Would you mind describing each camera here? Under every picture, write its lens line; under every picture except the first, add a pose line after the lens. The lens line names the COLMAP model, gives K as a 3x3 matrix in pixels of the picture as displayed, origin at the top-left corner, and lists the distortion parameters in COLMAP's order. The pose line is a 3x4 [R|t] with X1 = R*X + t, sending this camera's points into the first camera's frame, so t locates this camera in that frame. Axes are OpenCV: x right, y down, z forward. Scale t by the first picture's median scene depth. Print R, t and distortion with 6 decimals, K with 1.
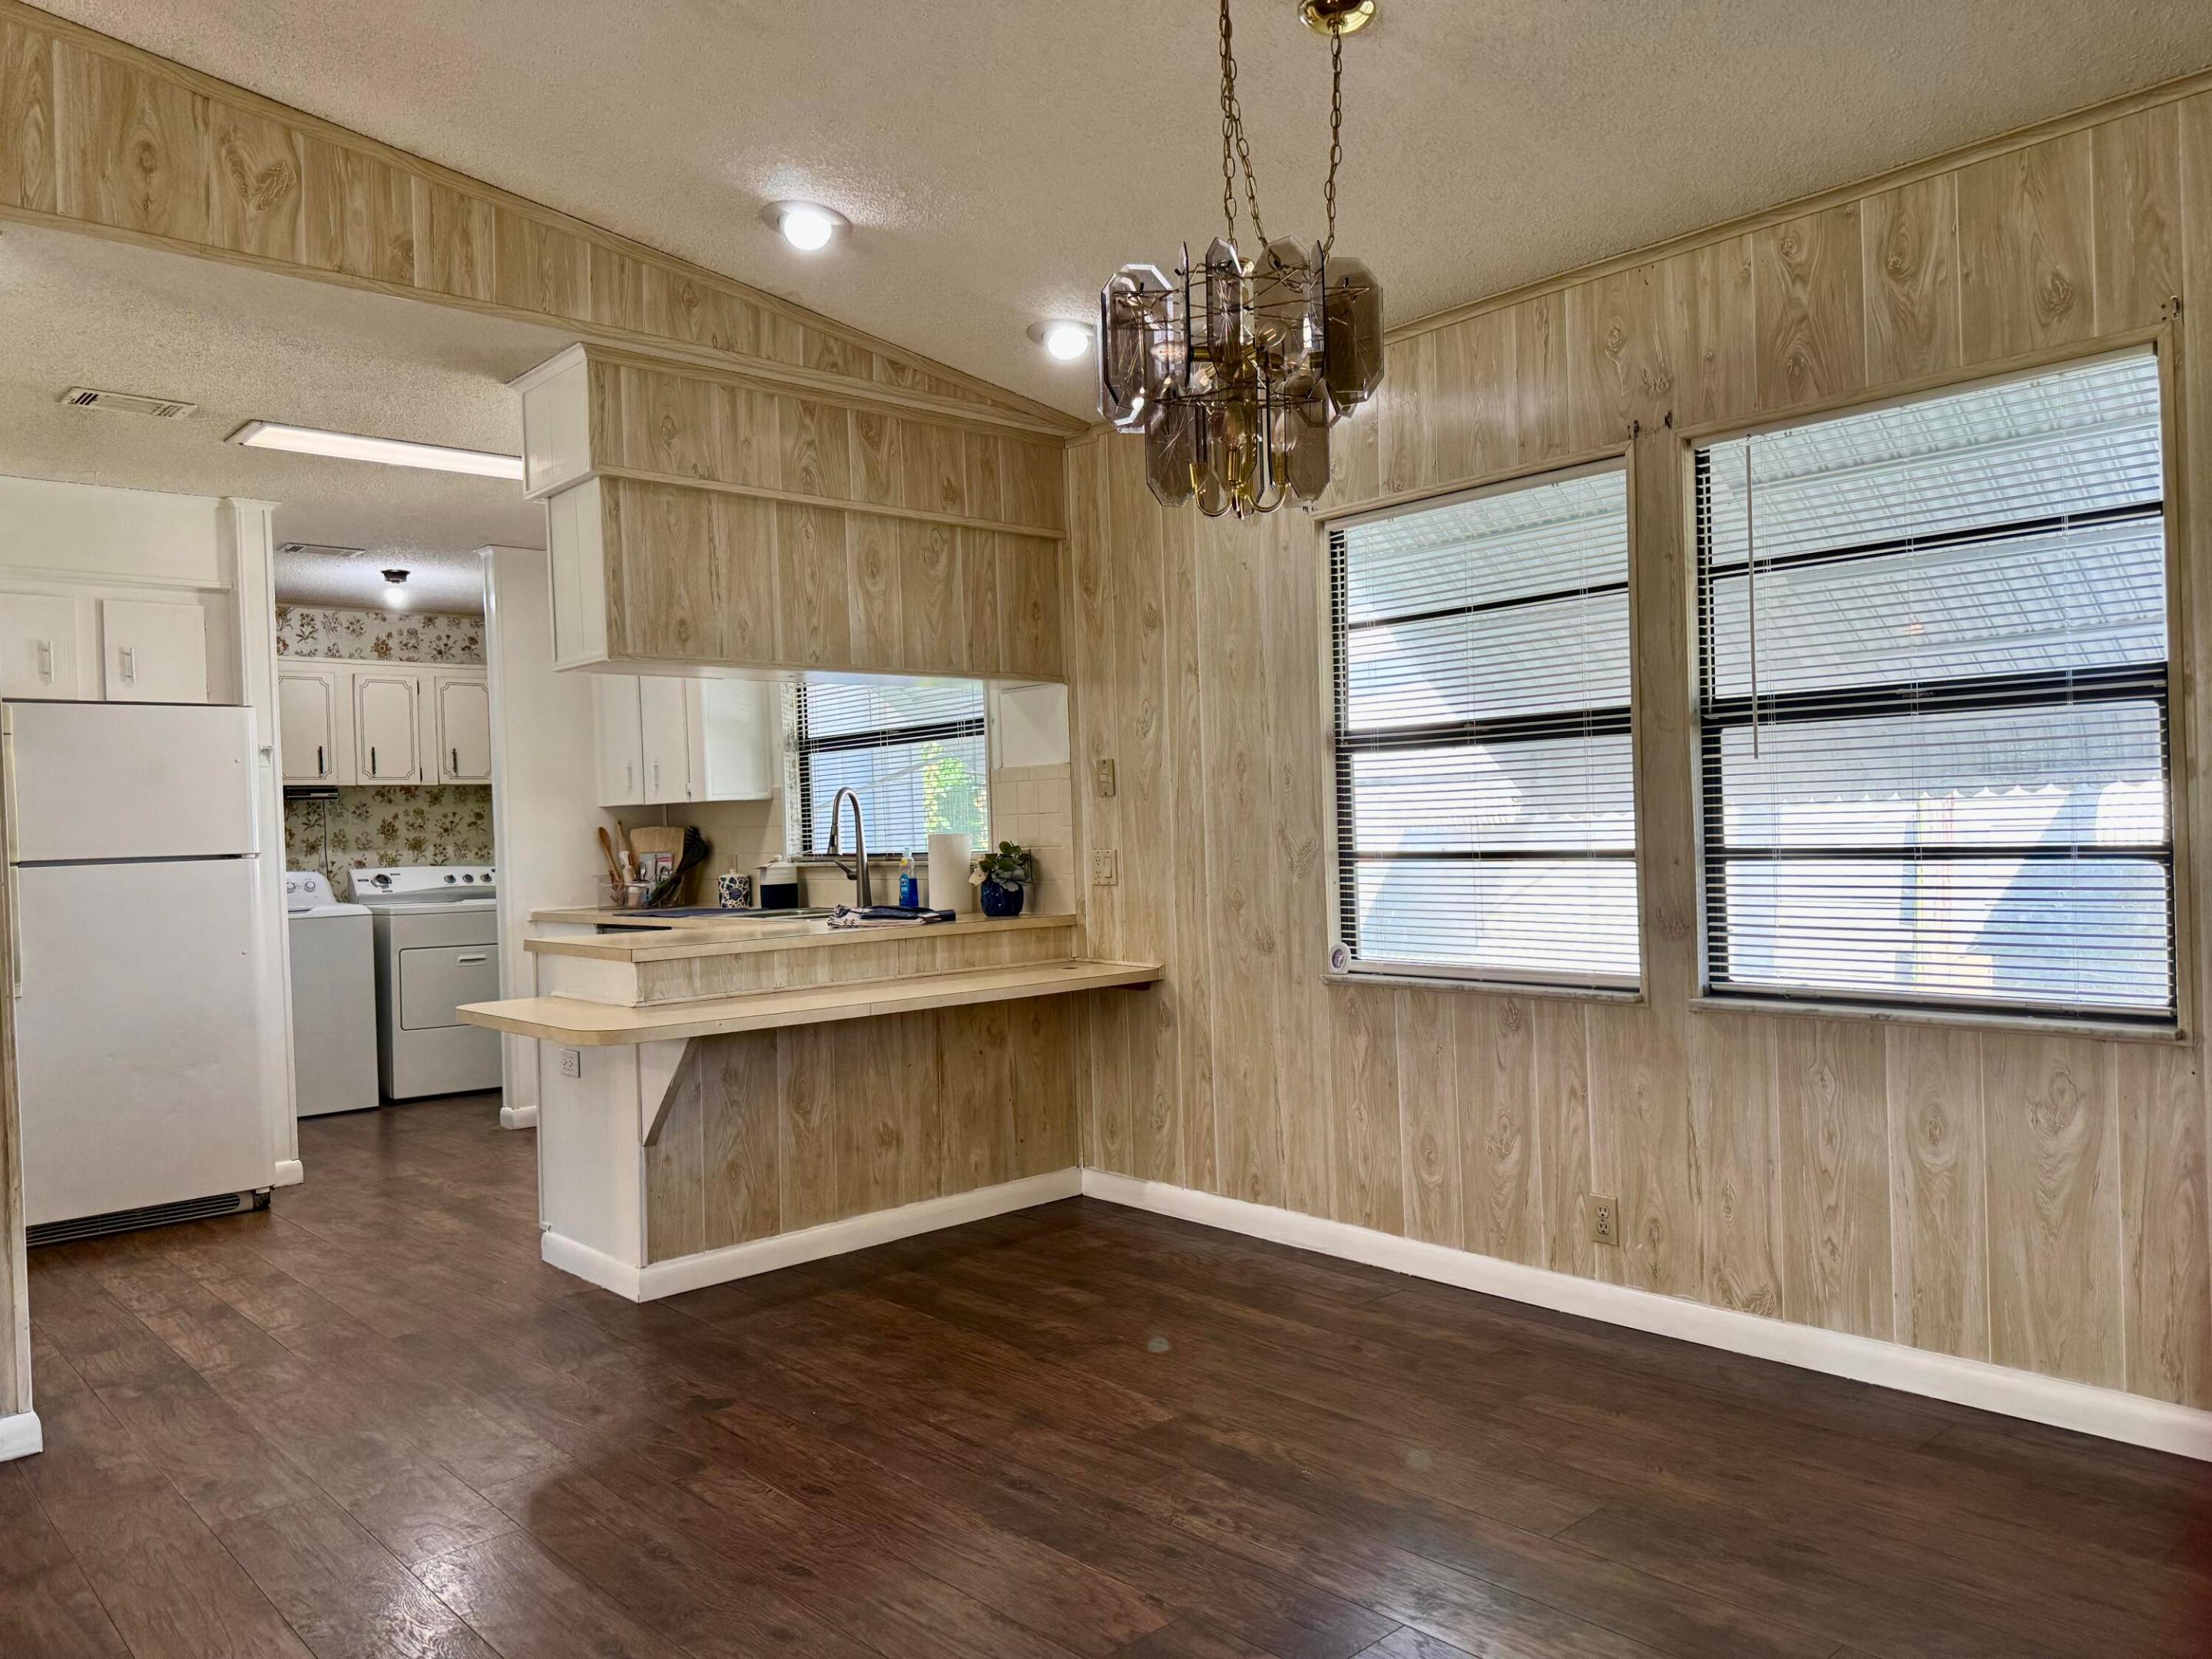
lens RADIAL K [[1574.4, 0, 1004.5], [0, 1574.4, 804.2], [0, 0, 1]] dist [0.097150, -0.107277]
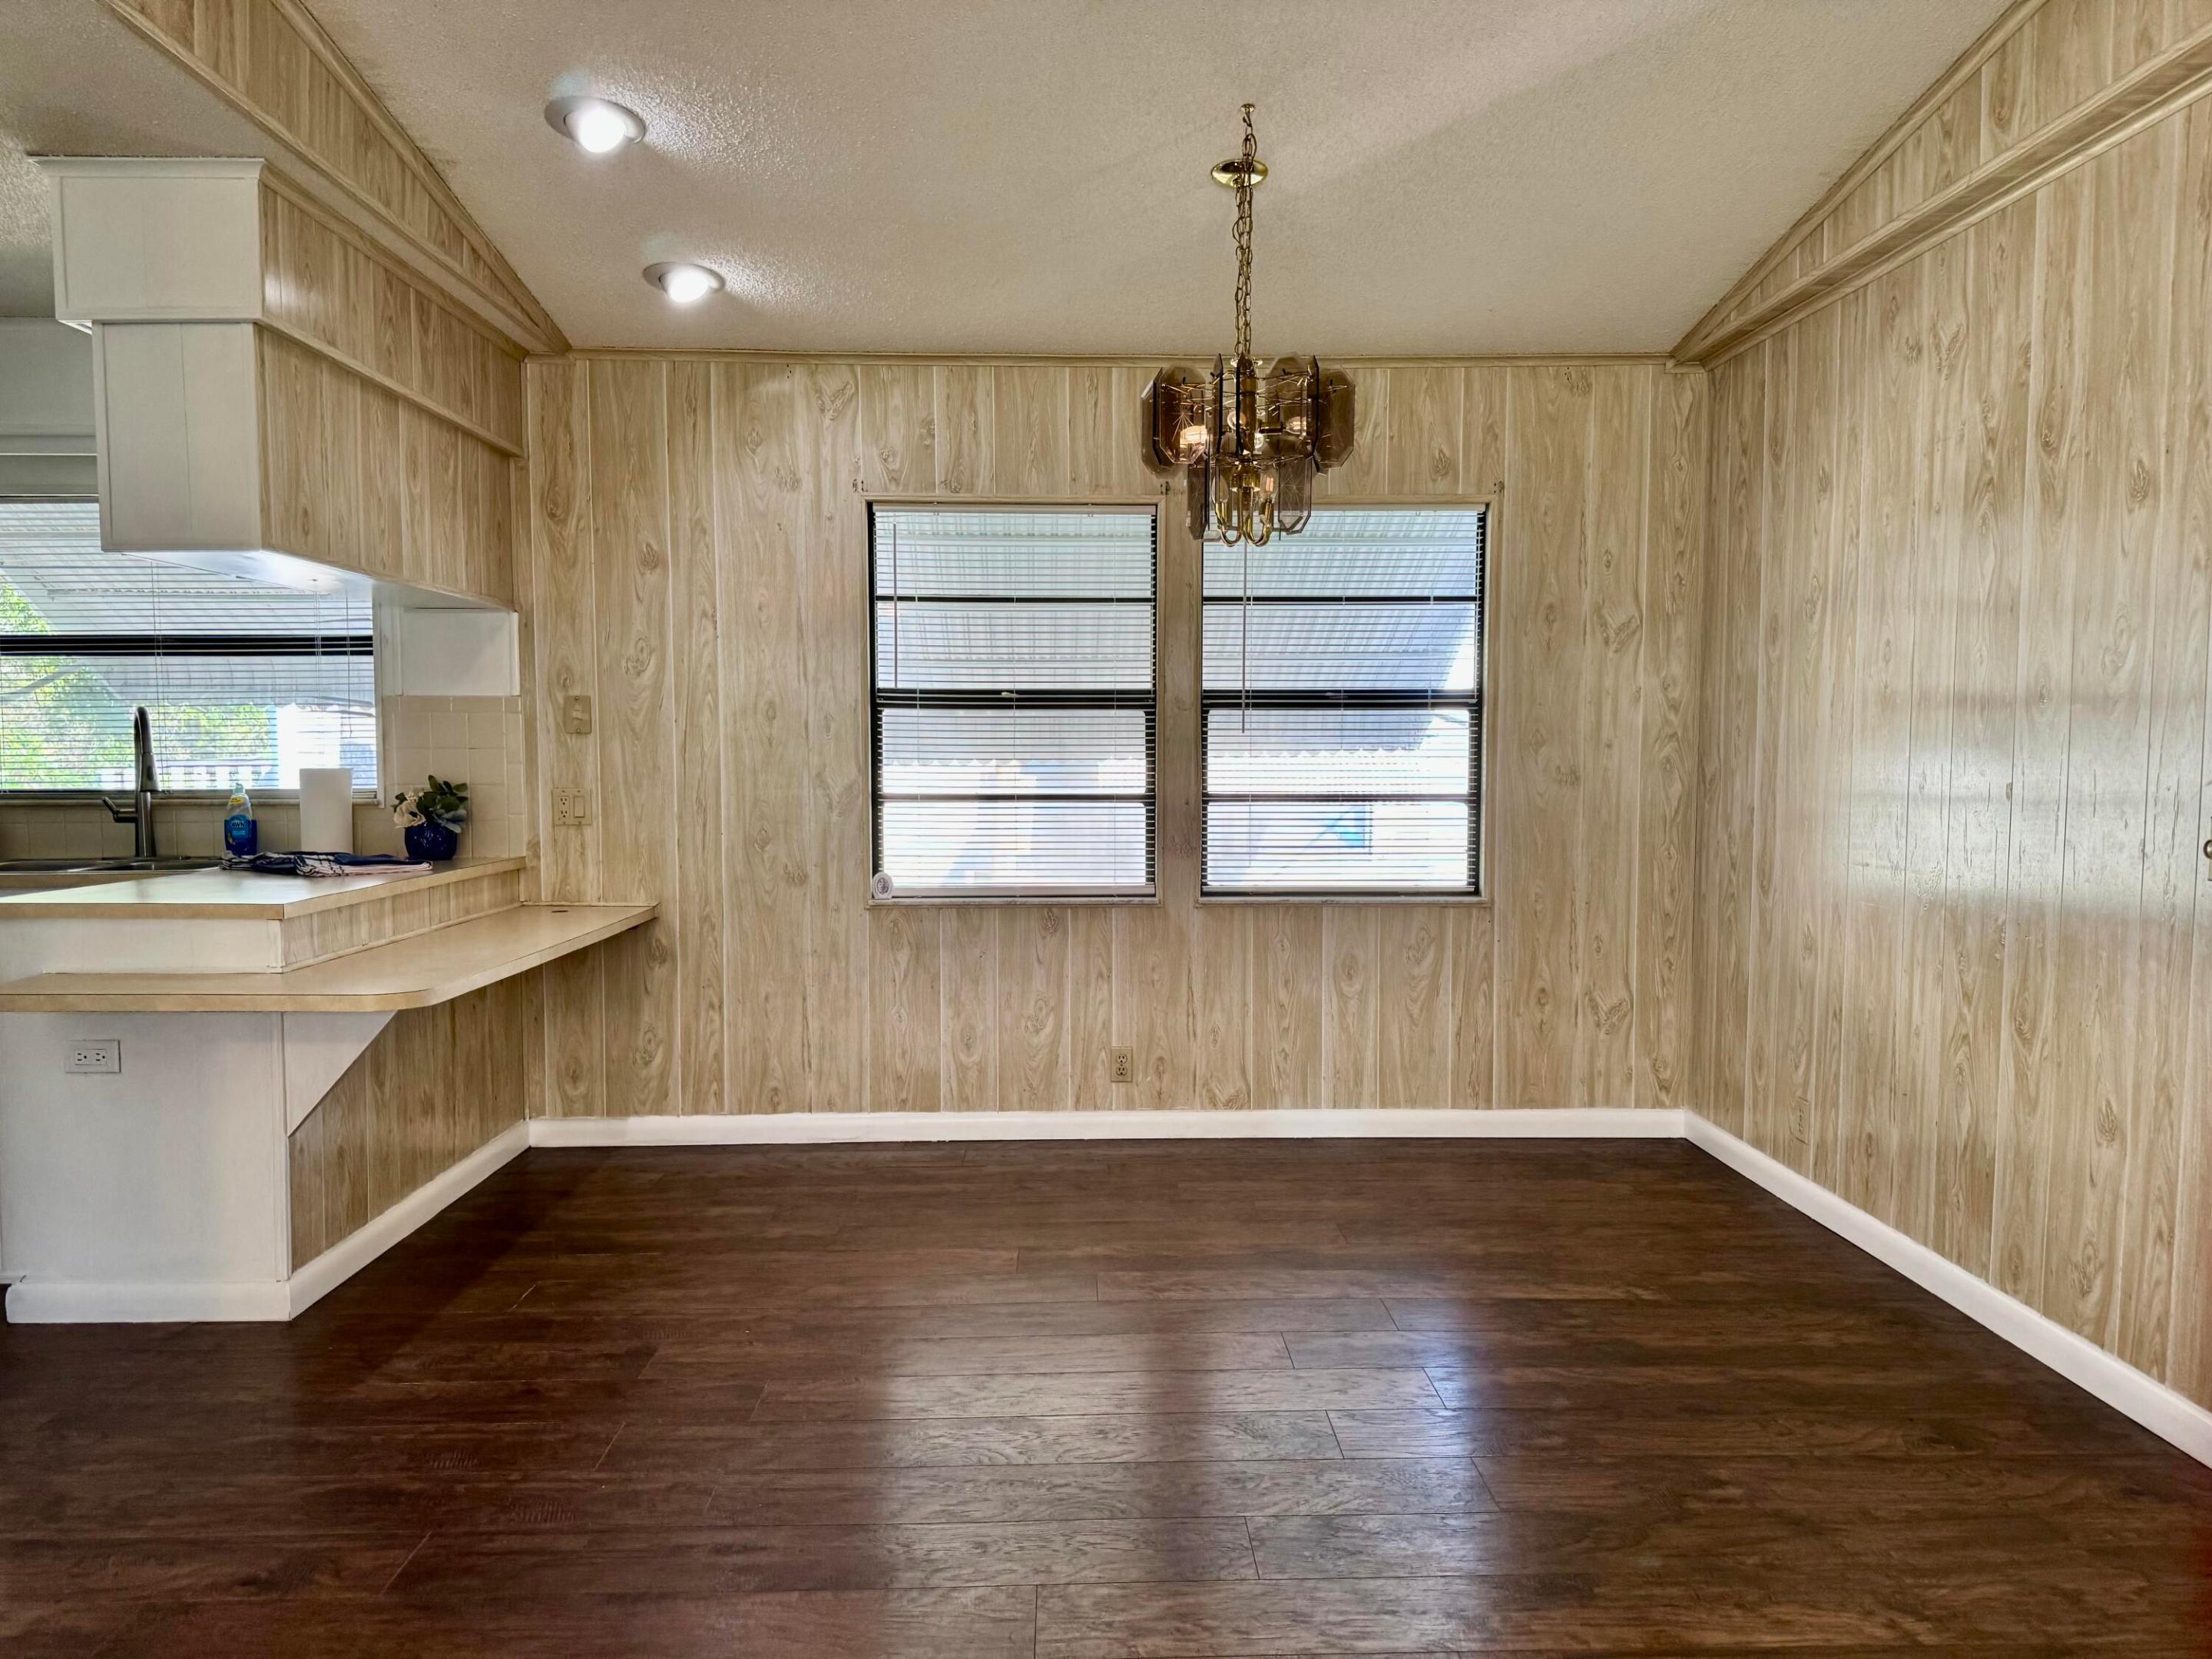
lens RADIAL K [[1574.4, 0, 1108.2], [0, 1574.4, 824.2], [0, 0, 1]] dist [0.097150, -0.107277]
pose [[0.624986, 0.005627, 0.780615, -0.653177], [-0.031415, 0.999345, 0.017948, 0.029926], [-0.780003, -0.035740, 0.624754, 0.171955]]
